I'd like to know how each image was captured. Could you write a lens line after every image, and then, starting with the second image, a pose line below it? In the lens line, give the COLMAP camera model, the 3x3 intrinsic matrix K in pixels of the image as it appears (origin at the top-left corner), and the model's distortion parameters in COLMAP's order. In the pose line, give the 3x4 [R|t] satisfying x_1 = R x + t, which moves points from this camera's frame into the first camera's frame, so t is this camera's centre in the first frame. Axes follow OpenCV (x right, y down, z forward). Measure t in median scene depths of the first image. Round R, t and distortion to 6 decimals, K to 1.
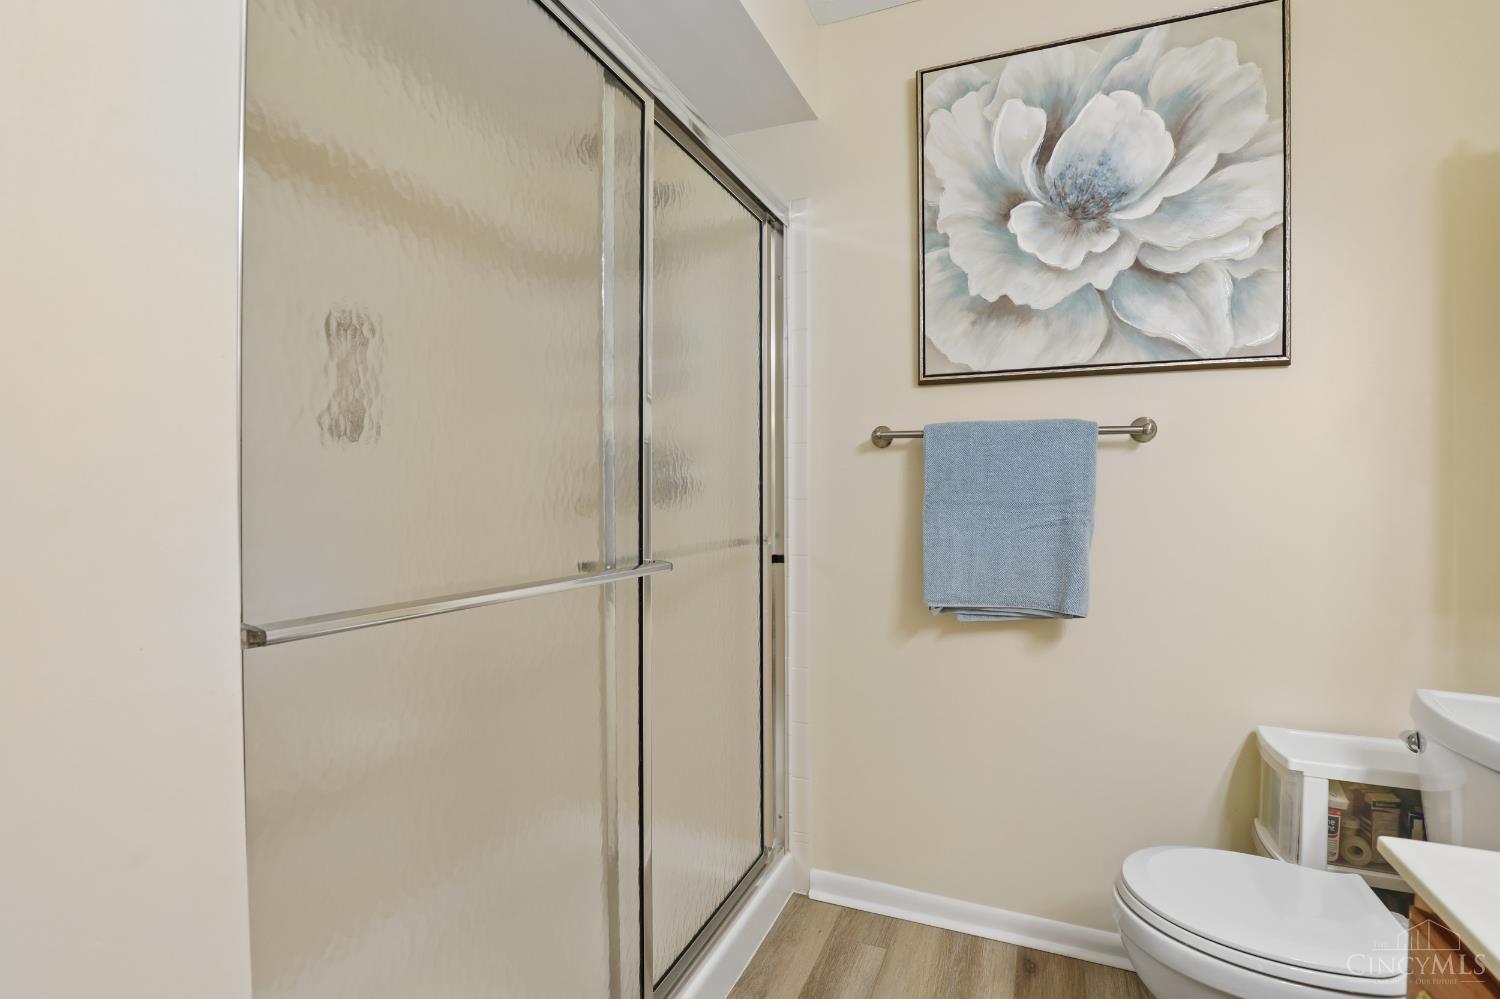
lens RADIAL K [[688.5, 0, 752.5], [0, 688.5, 501.5], [0, 0, 1]] dist [-0.038012, 0.005630]
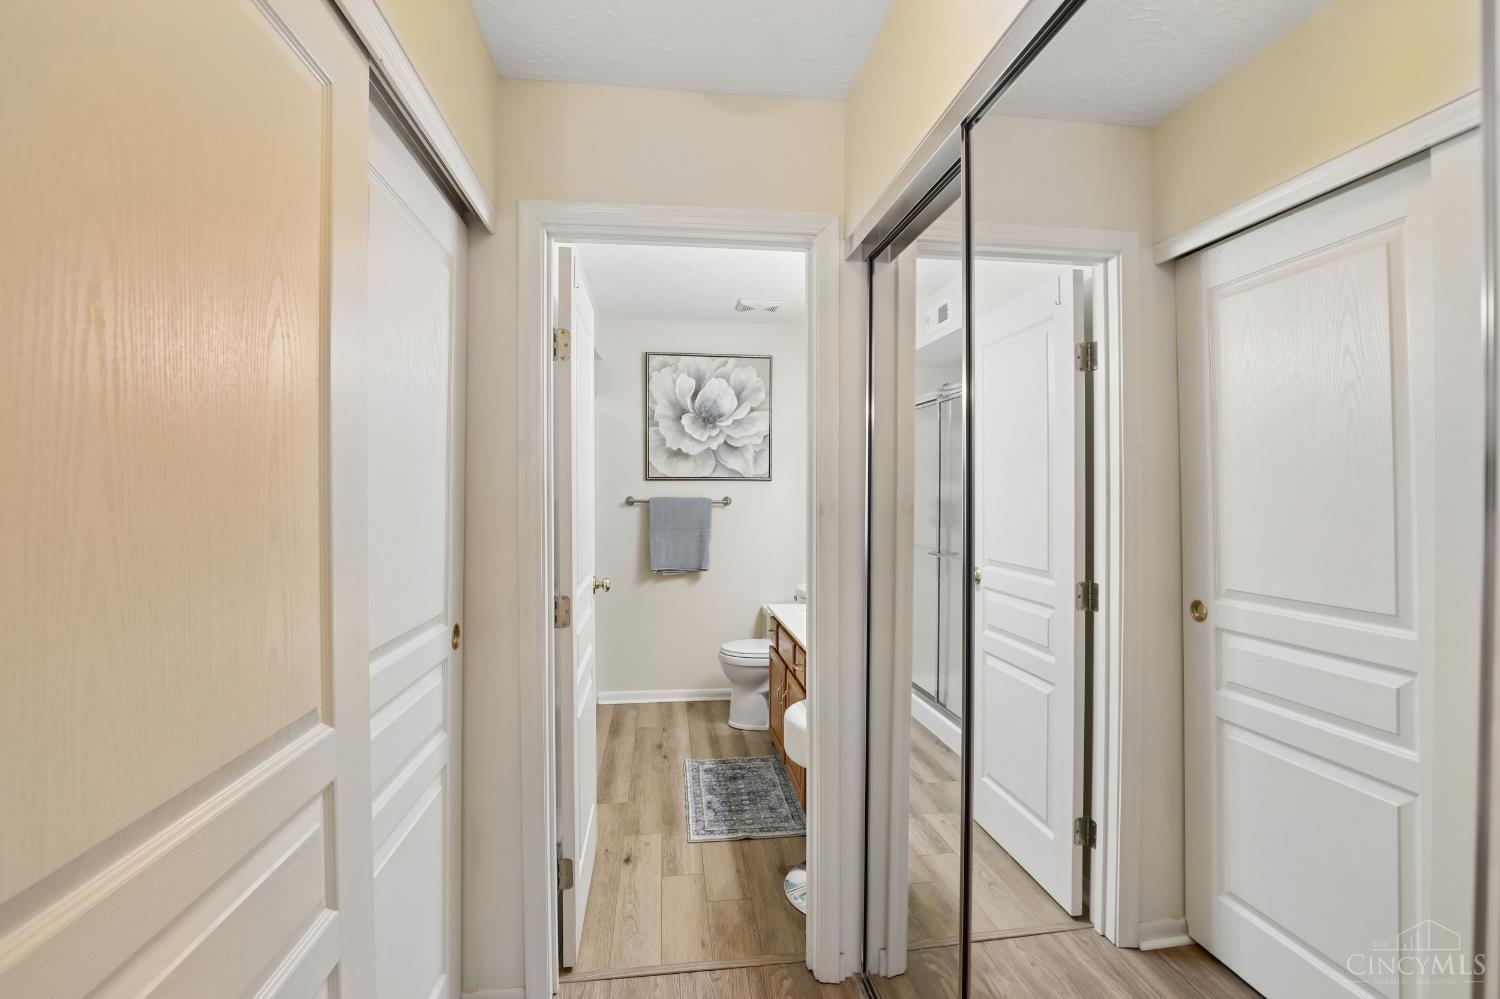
lens RADIAL K [[692.9, 0, 747.8], [0, 692.9, 490.8], [0, 0, 1]] dist [-0.034007, 0.005710]
pose [[0.863018, 0.000160, 0.505173, -0.755689], [0.003431, 0.999975, -0.006180, -0.127929], [-0.505161, 0.007067, 0.862996, -1.436928]]
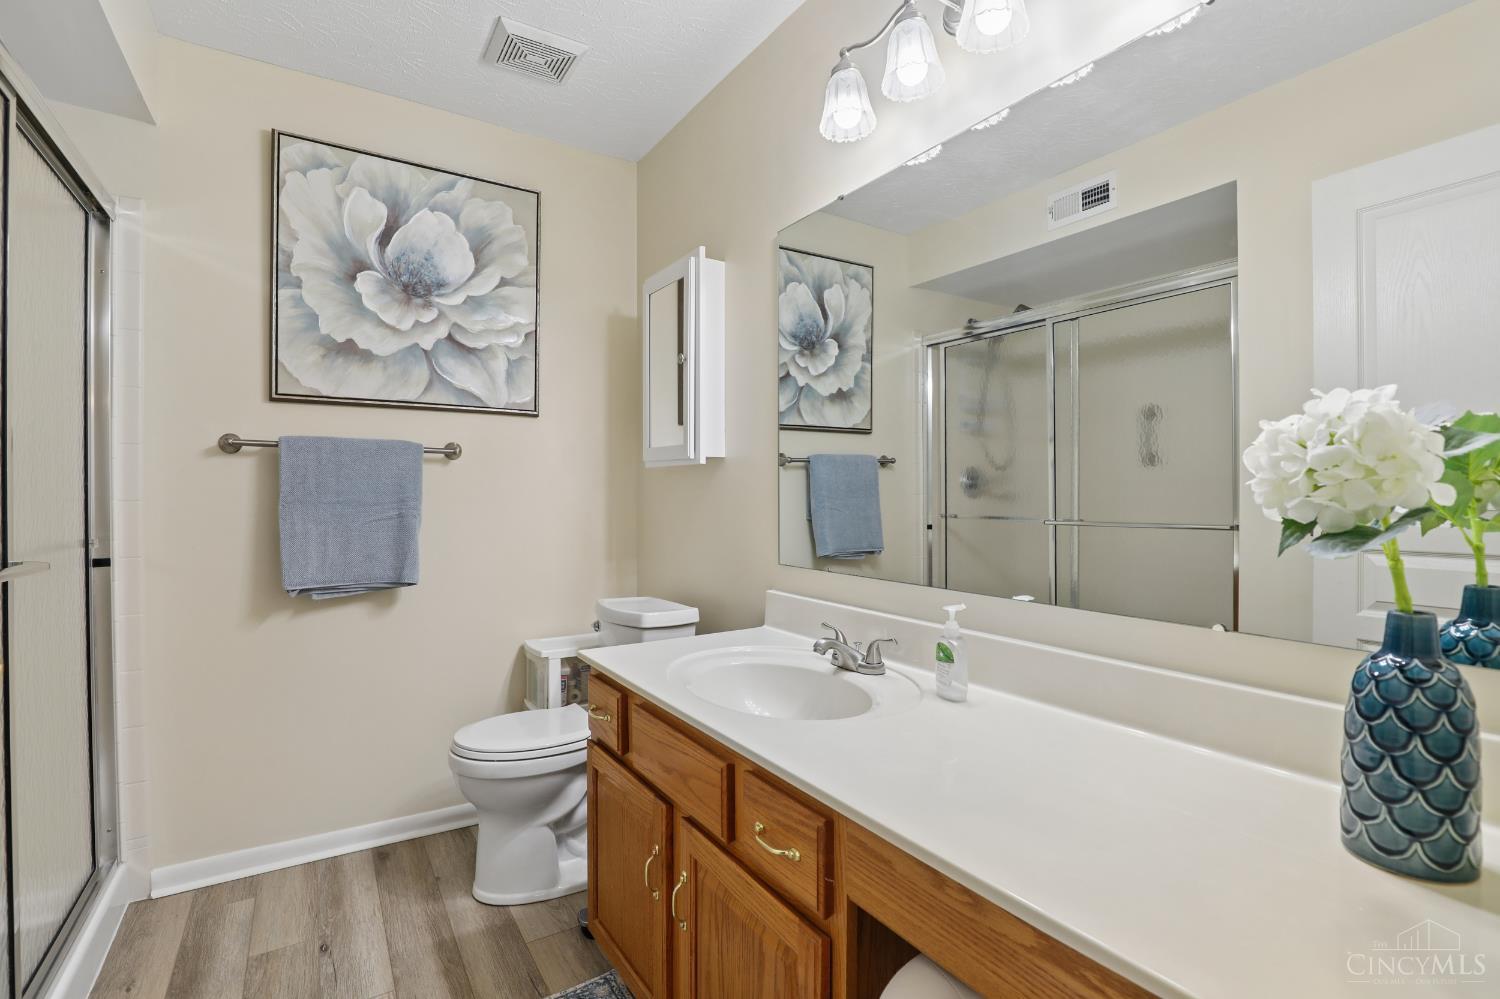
lens RADIAL K [[688.5, 0, 752.5], [0, 688.5, 501.5], [0, 0, 1]] dist [-0.038012, 0.005630]
pose [[0.556295, -0.006248, 0.830962, -0.274254], [0.009249, 0.999956, 0.001326, 0.005590], [-0.830934, 0.006948, 0.556328, -0.331366]]
